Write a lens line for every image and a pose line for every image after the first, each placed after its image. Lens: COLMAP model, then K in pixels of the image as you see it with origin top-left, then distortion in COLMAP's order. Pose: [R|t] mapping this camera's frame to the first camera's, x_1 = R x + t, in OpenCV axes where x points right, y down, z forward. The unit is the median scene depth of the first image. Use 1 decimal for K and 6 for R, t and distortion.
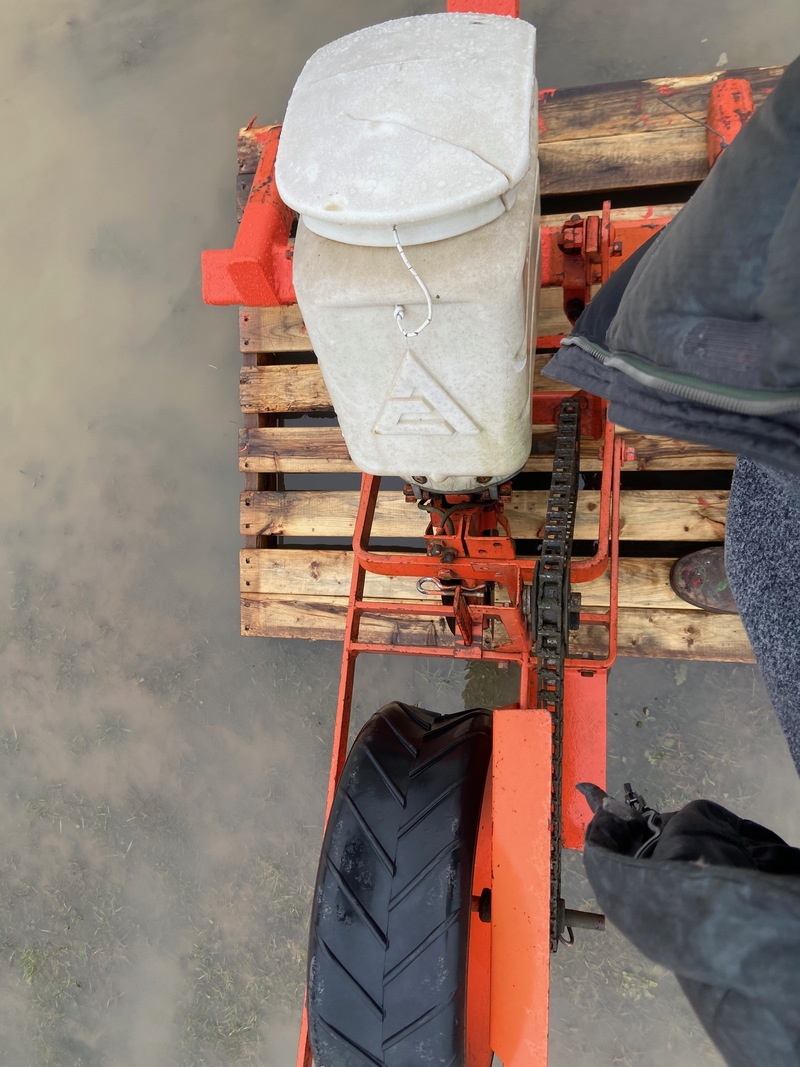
lens RADIAL K [[823.2, 0, 403.0], [0, 823.2, 530.9], [0, 0, 1]] dist [0.094537, -0.109315]
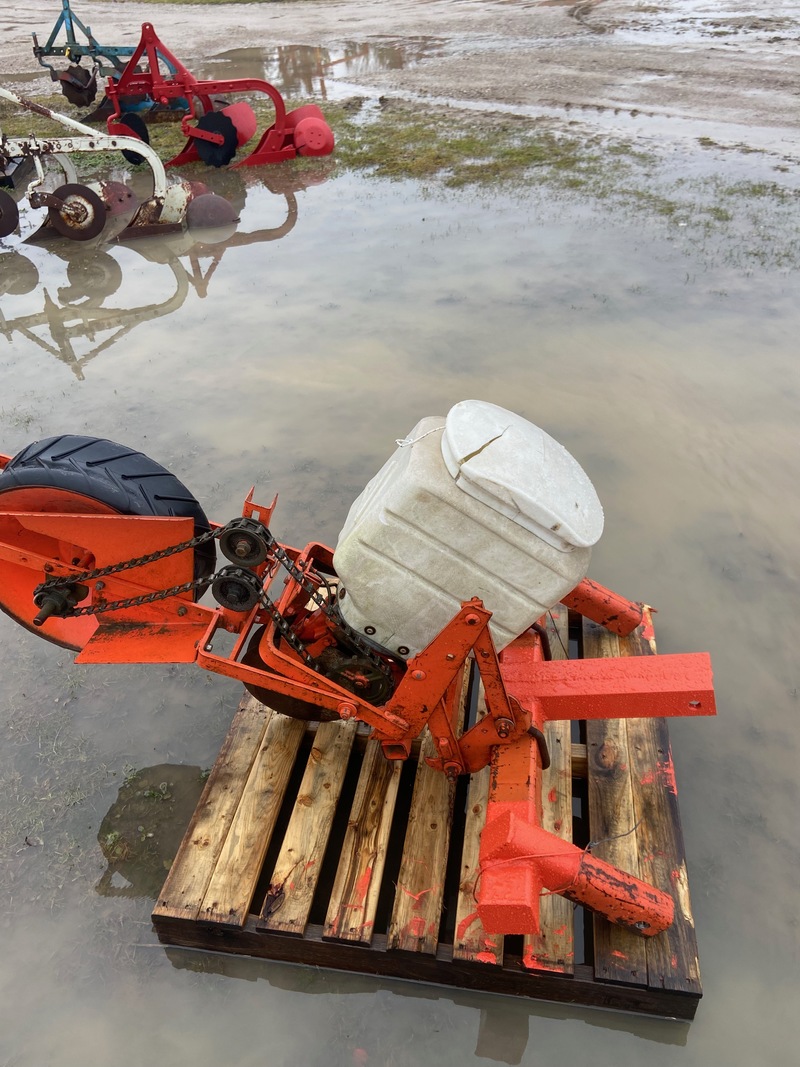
lens RADIAL K [[823.2, 0, 403.0], [0, 823.2, 532.3], [0, 0, 1]] dist [0.094537, -0.109315]
pose [[-0.134870, 0.761024, -0.634549, 0.718166], [-0.989241, -0.066786, 0.130161, -0.279016], [0.056677, 0.645276, 0.761844, -0.166855]]
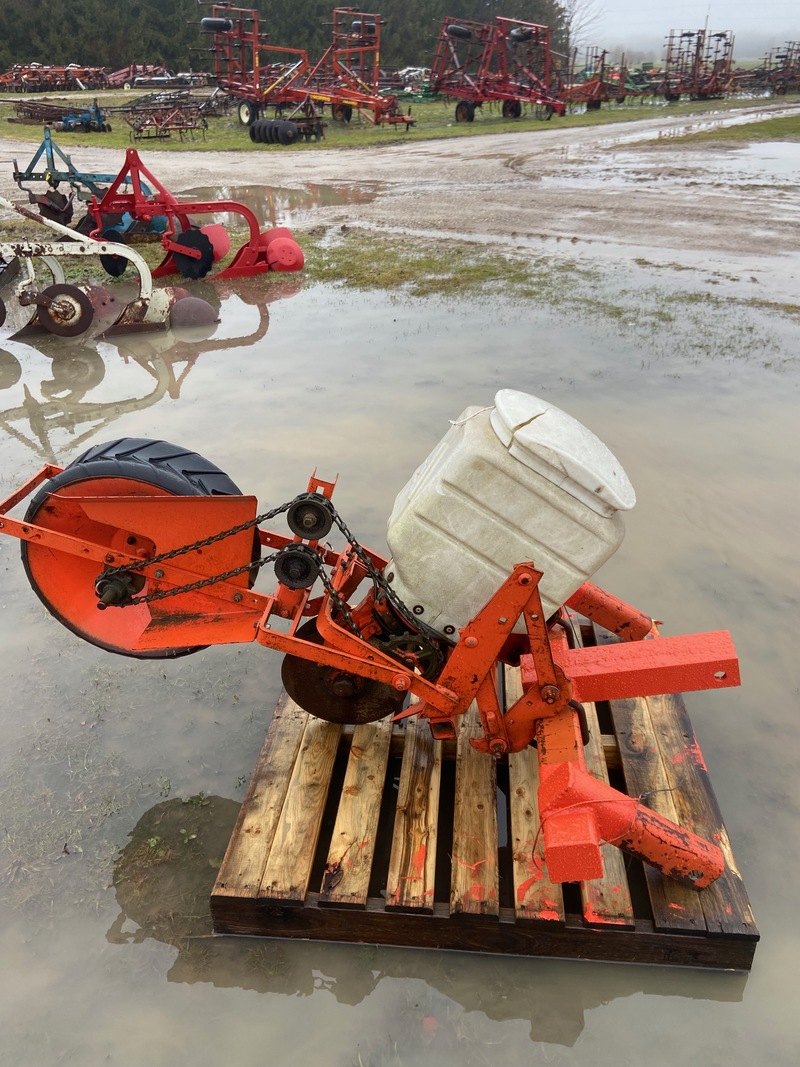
lens RADIAL K [[823.2, 0, 408.6], [0, 823.2, 534.5], [0, 0, 1]] dist [0.094537, -0.109315]
pose [[-0.072026, 0.662194, -0.745863, 0.929521], [-0.997221, -0.033536, 0.066524, -0.158772], [0.019039, 0.748581, 0.662770, -0.098156]]
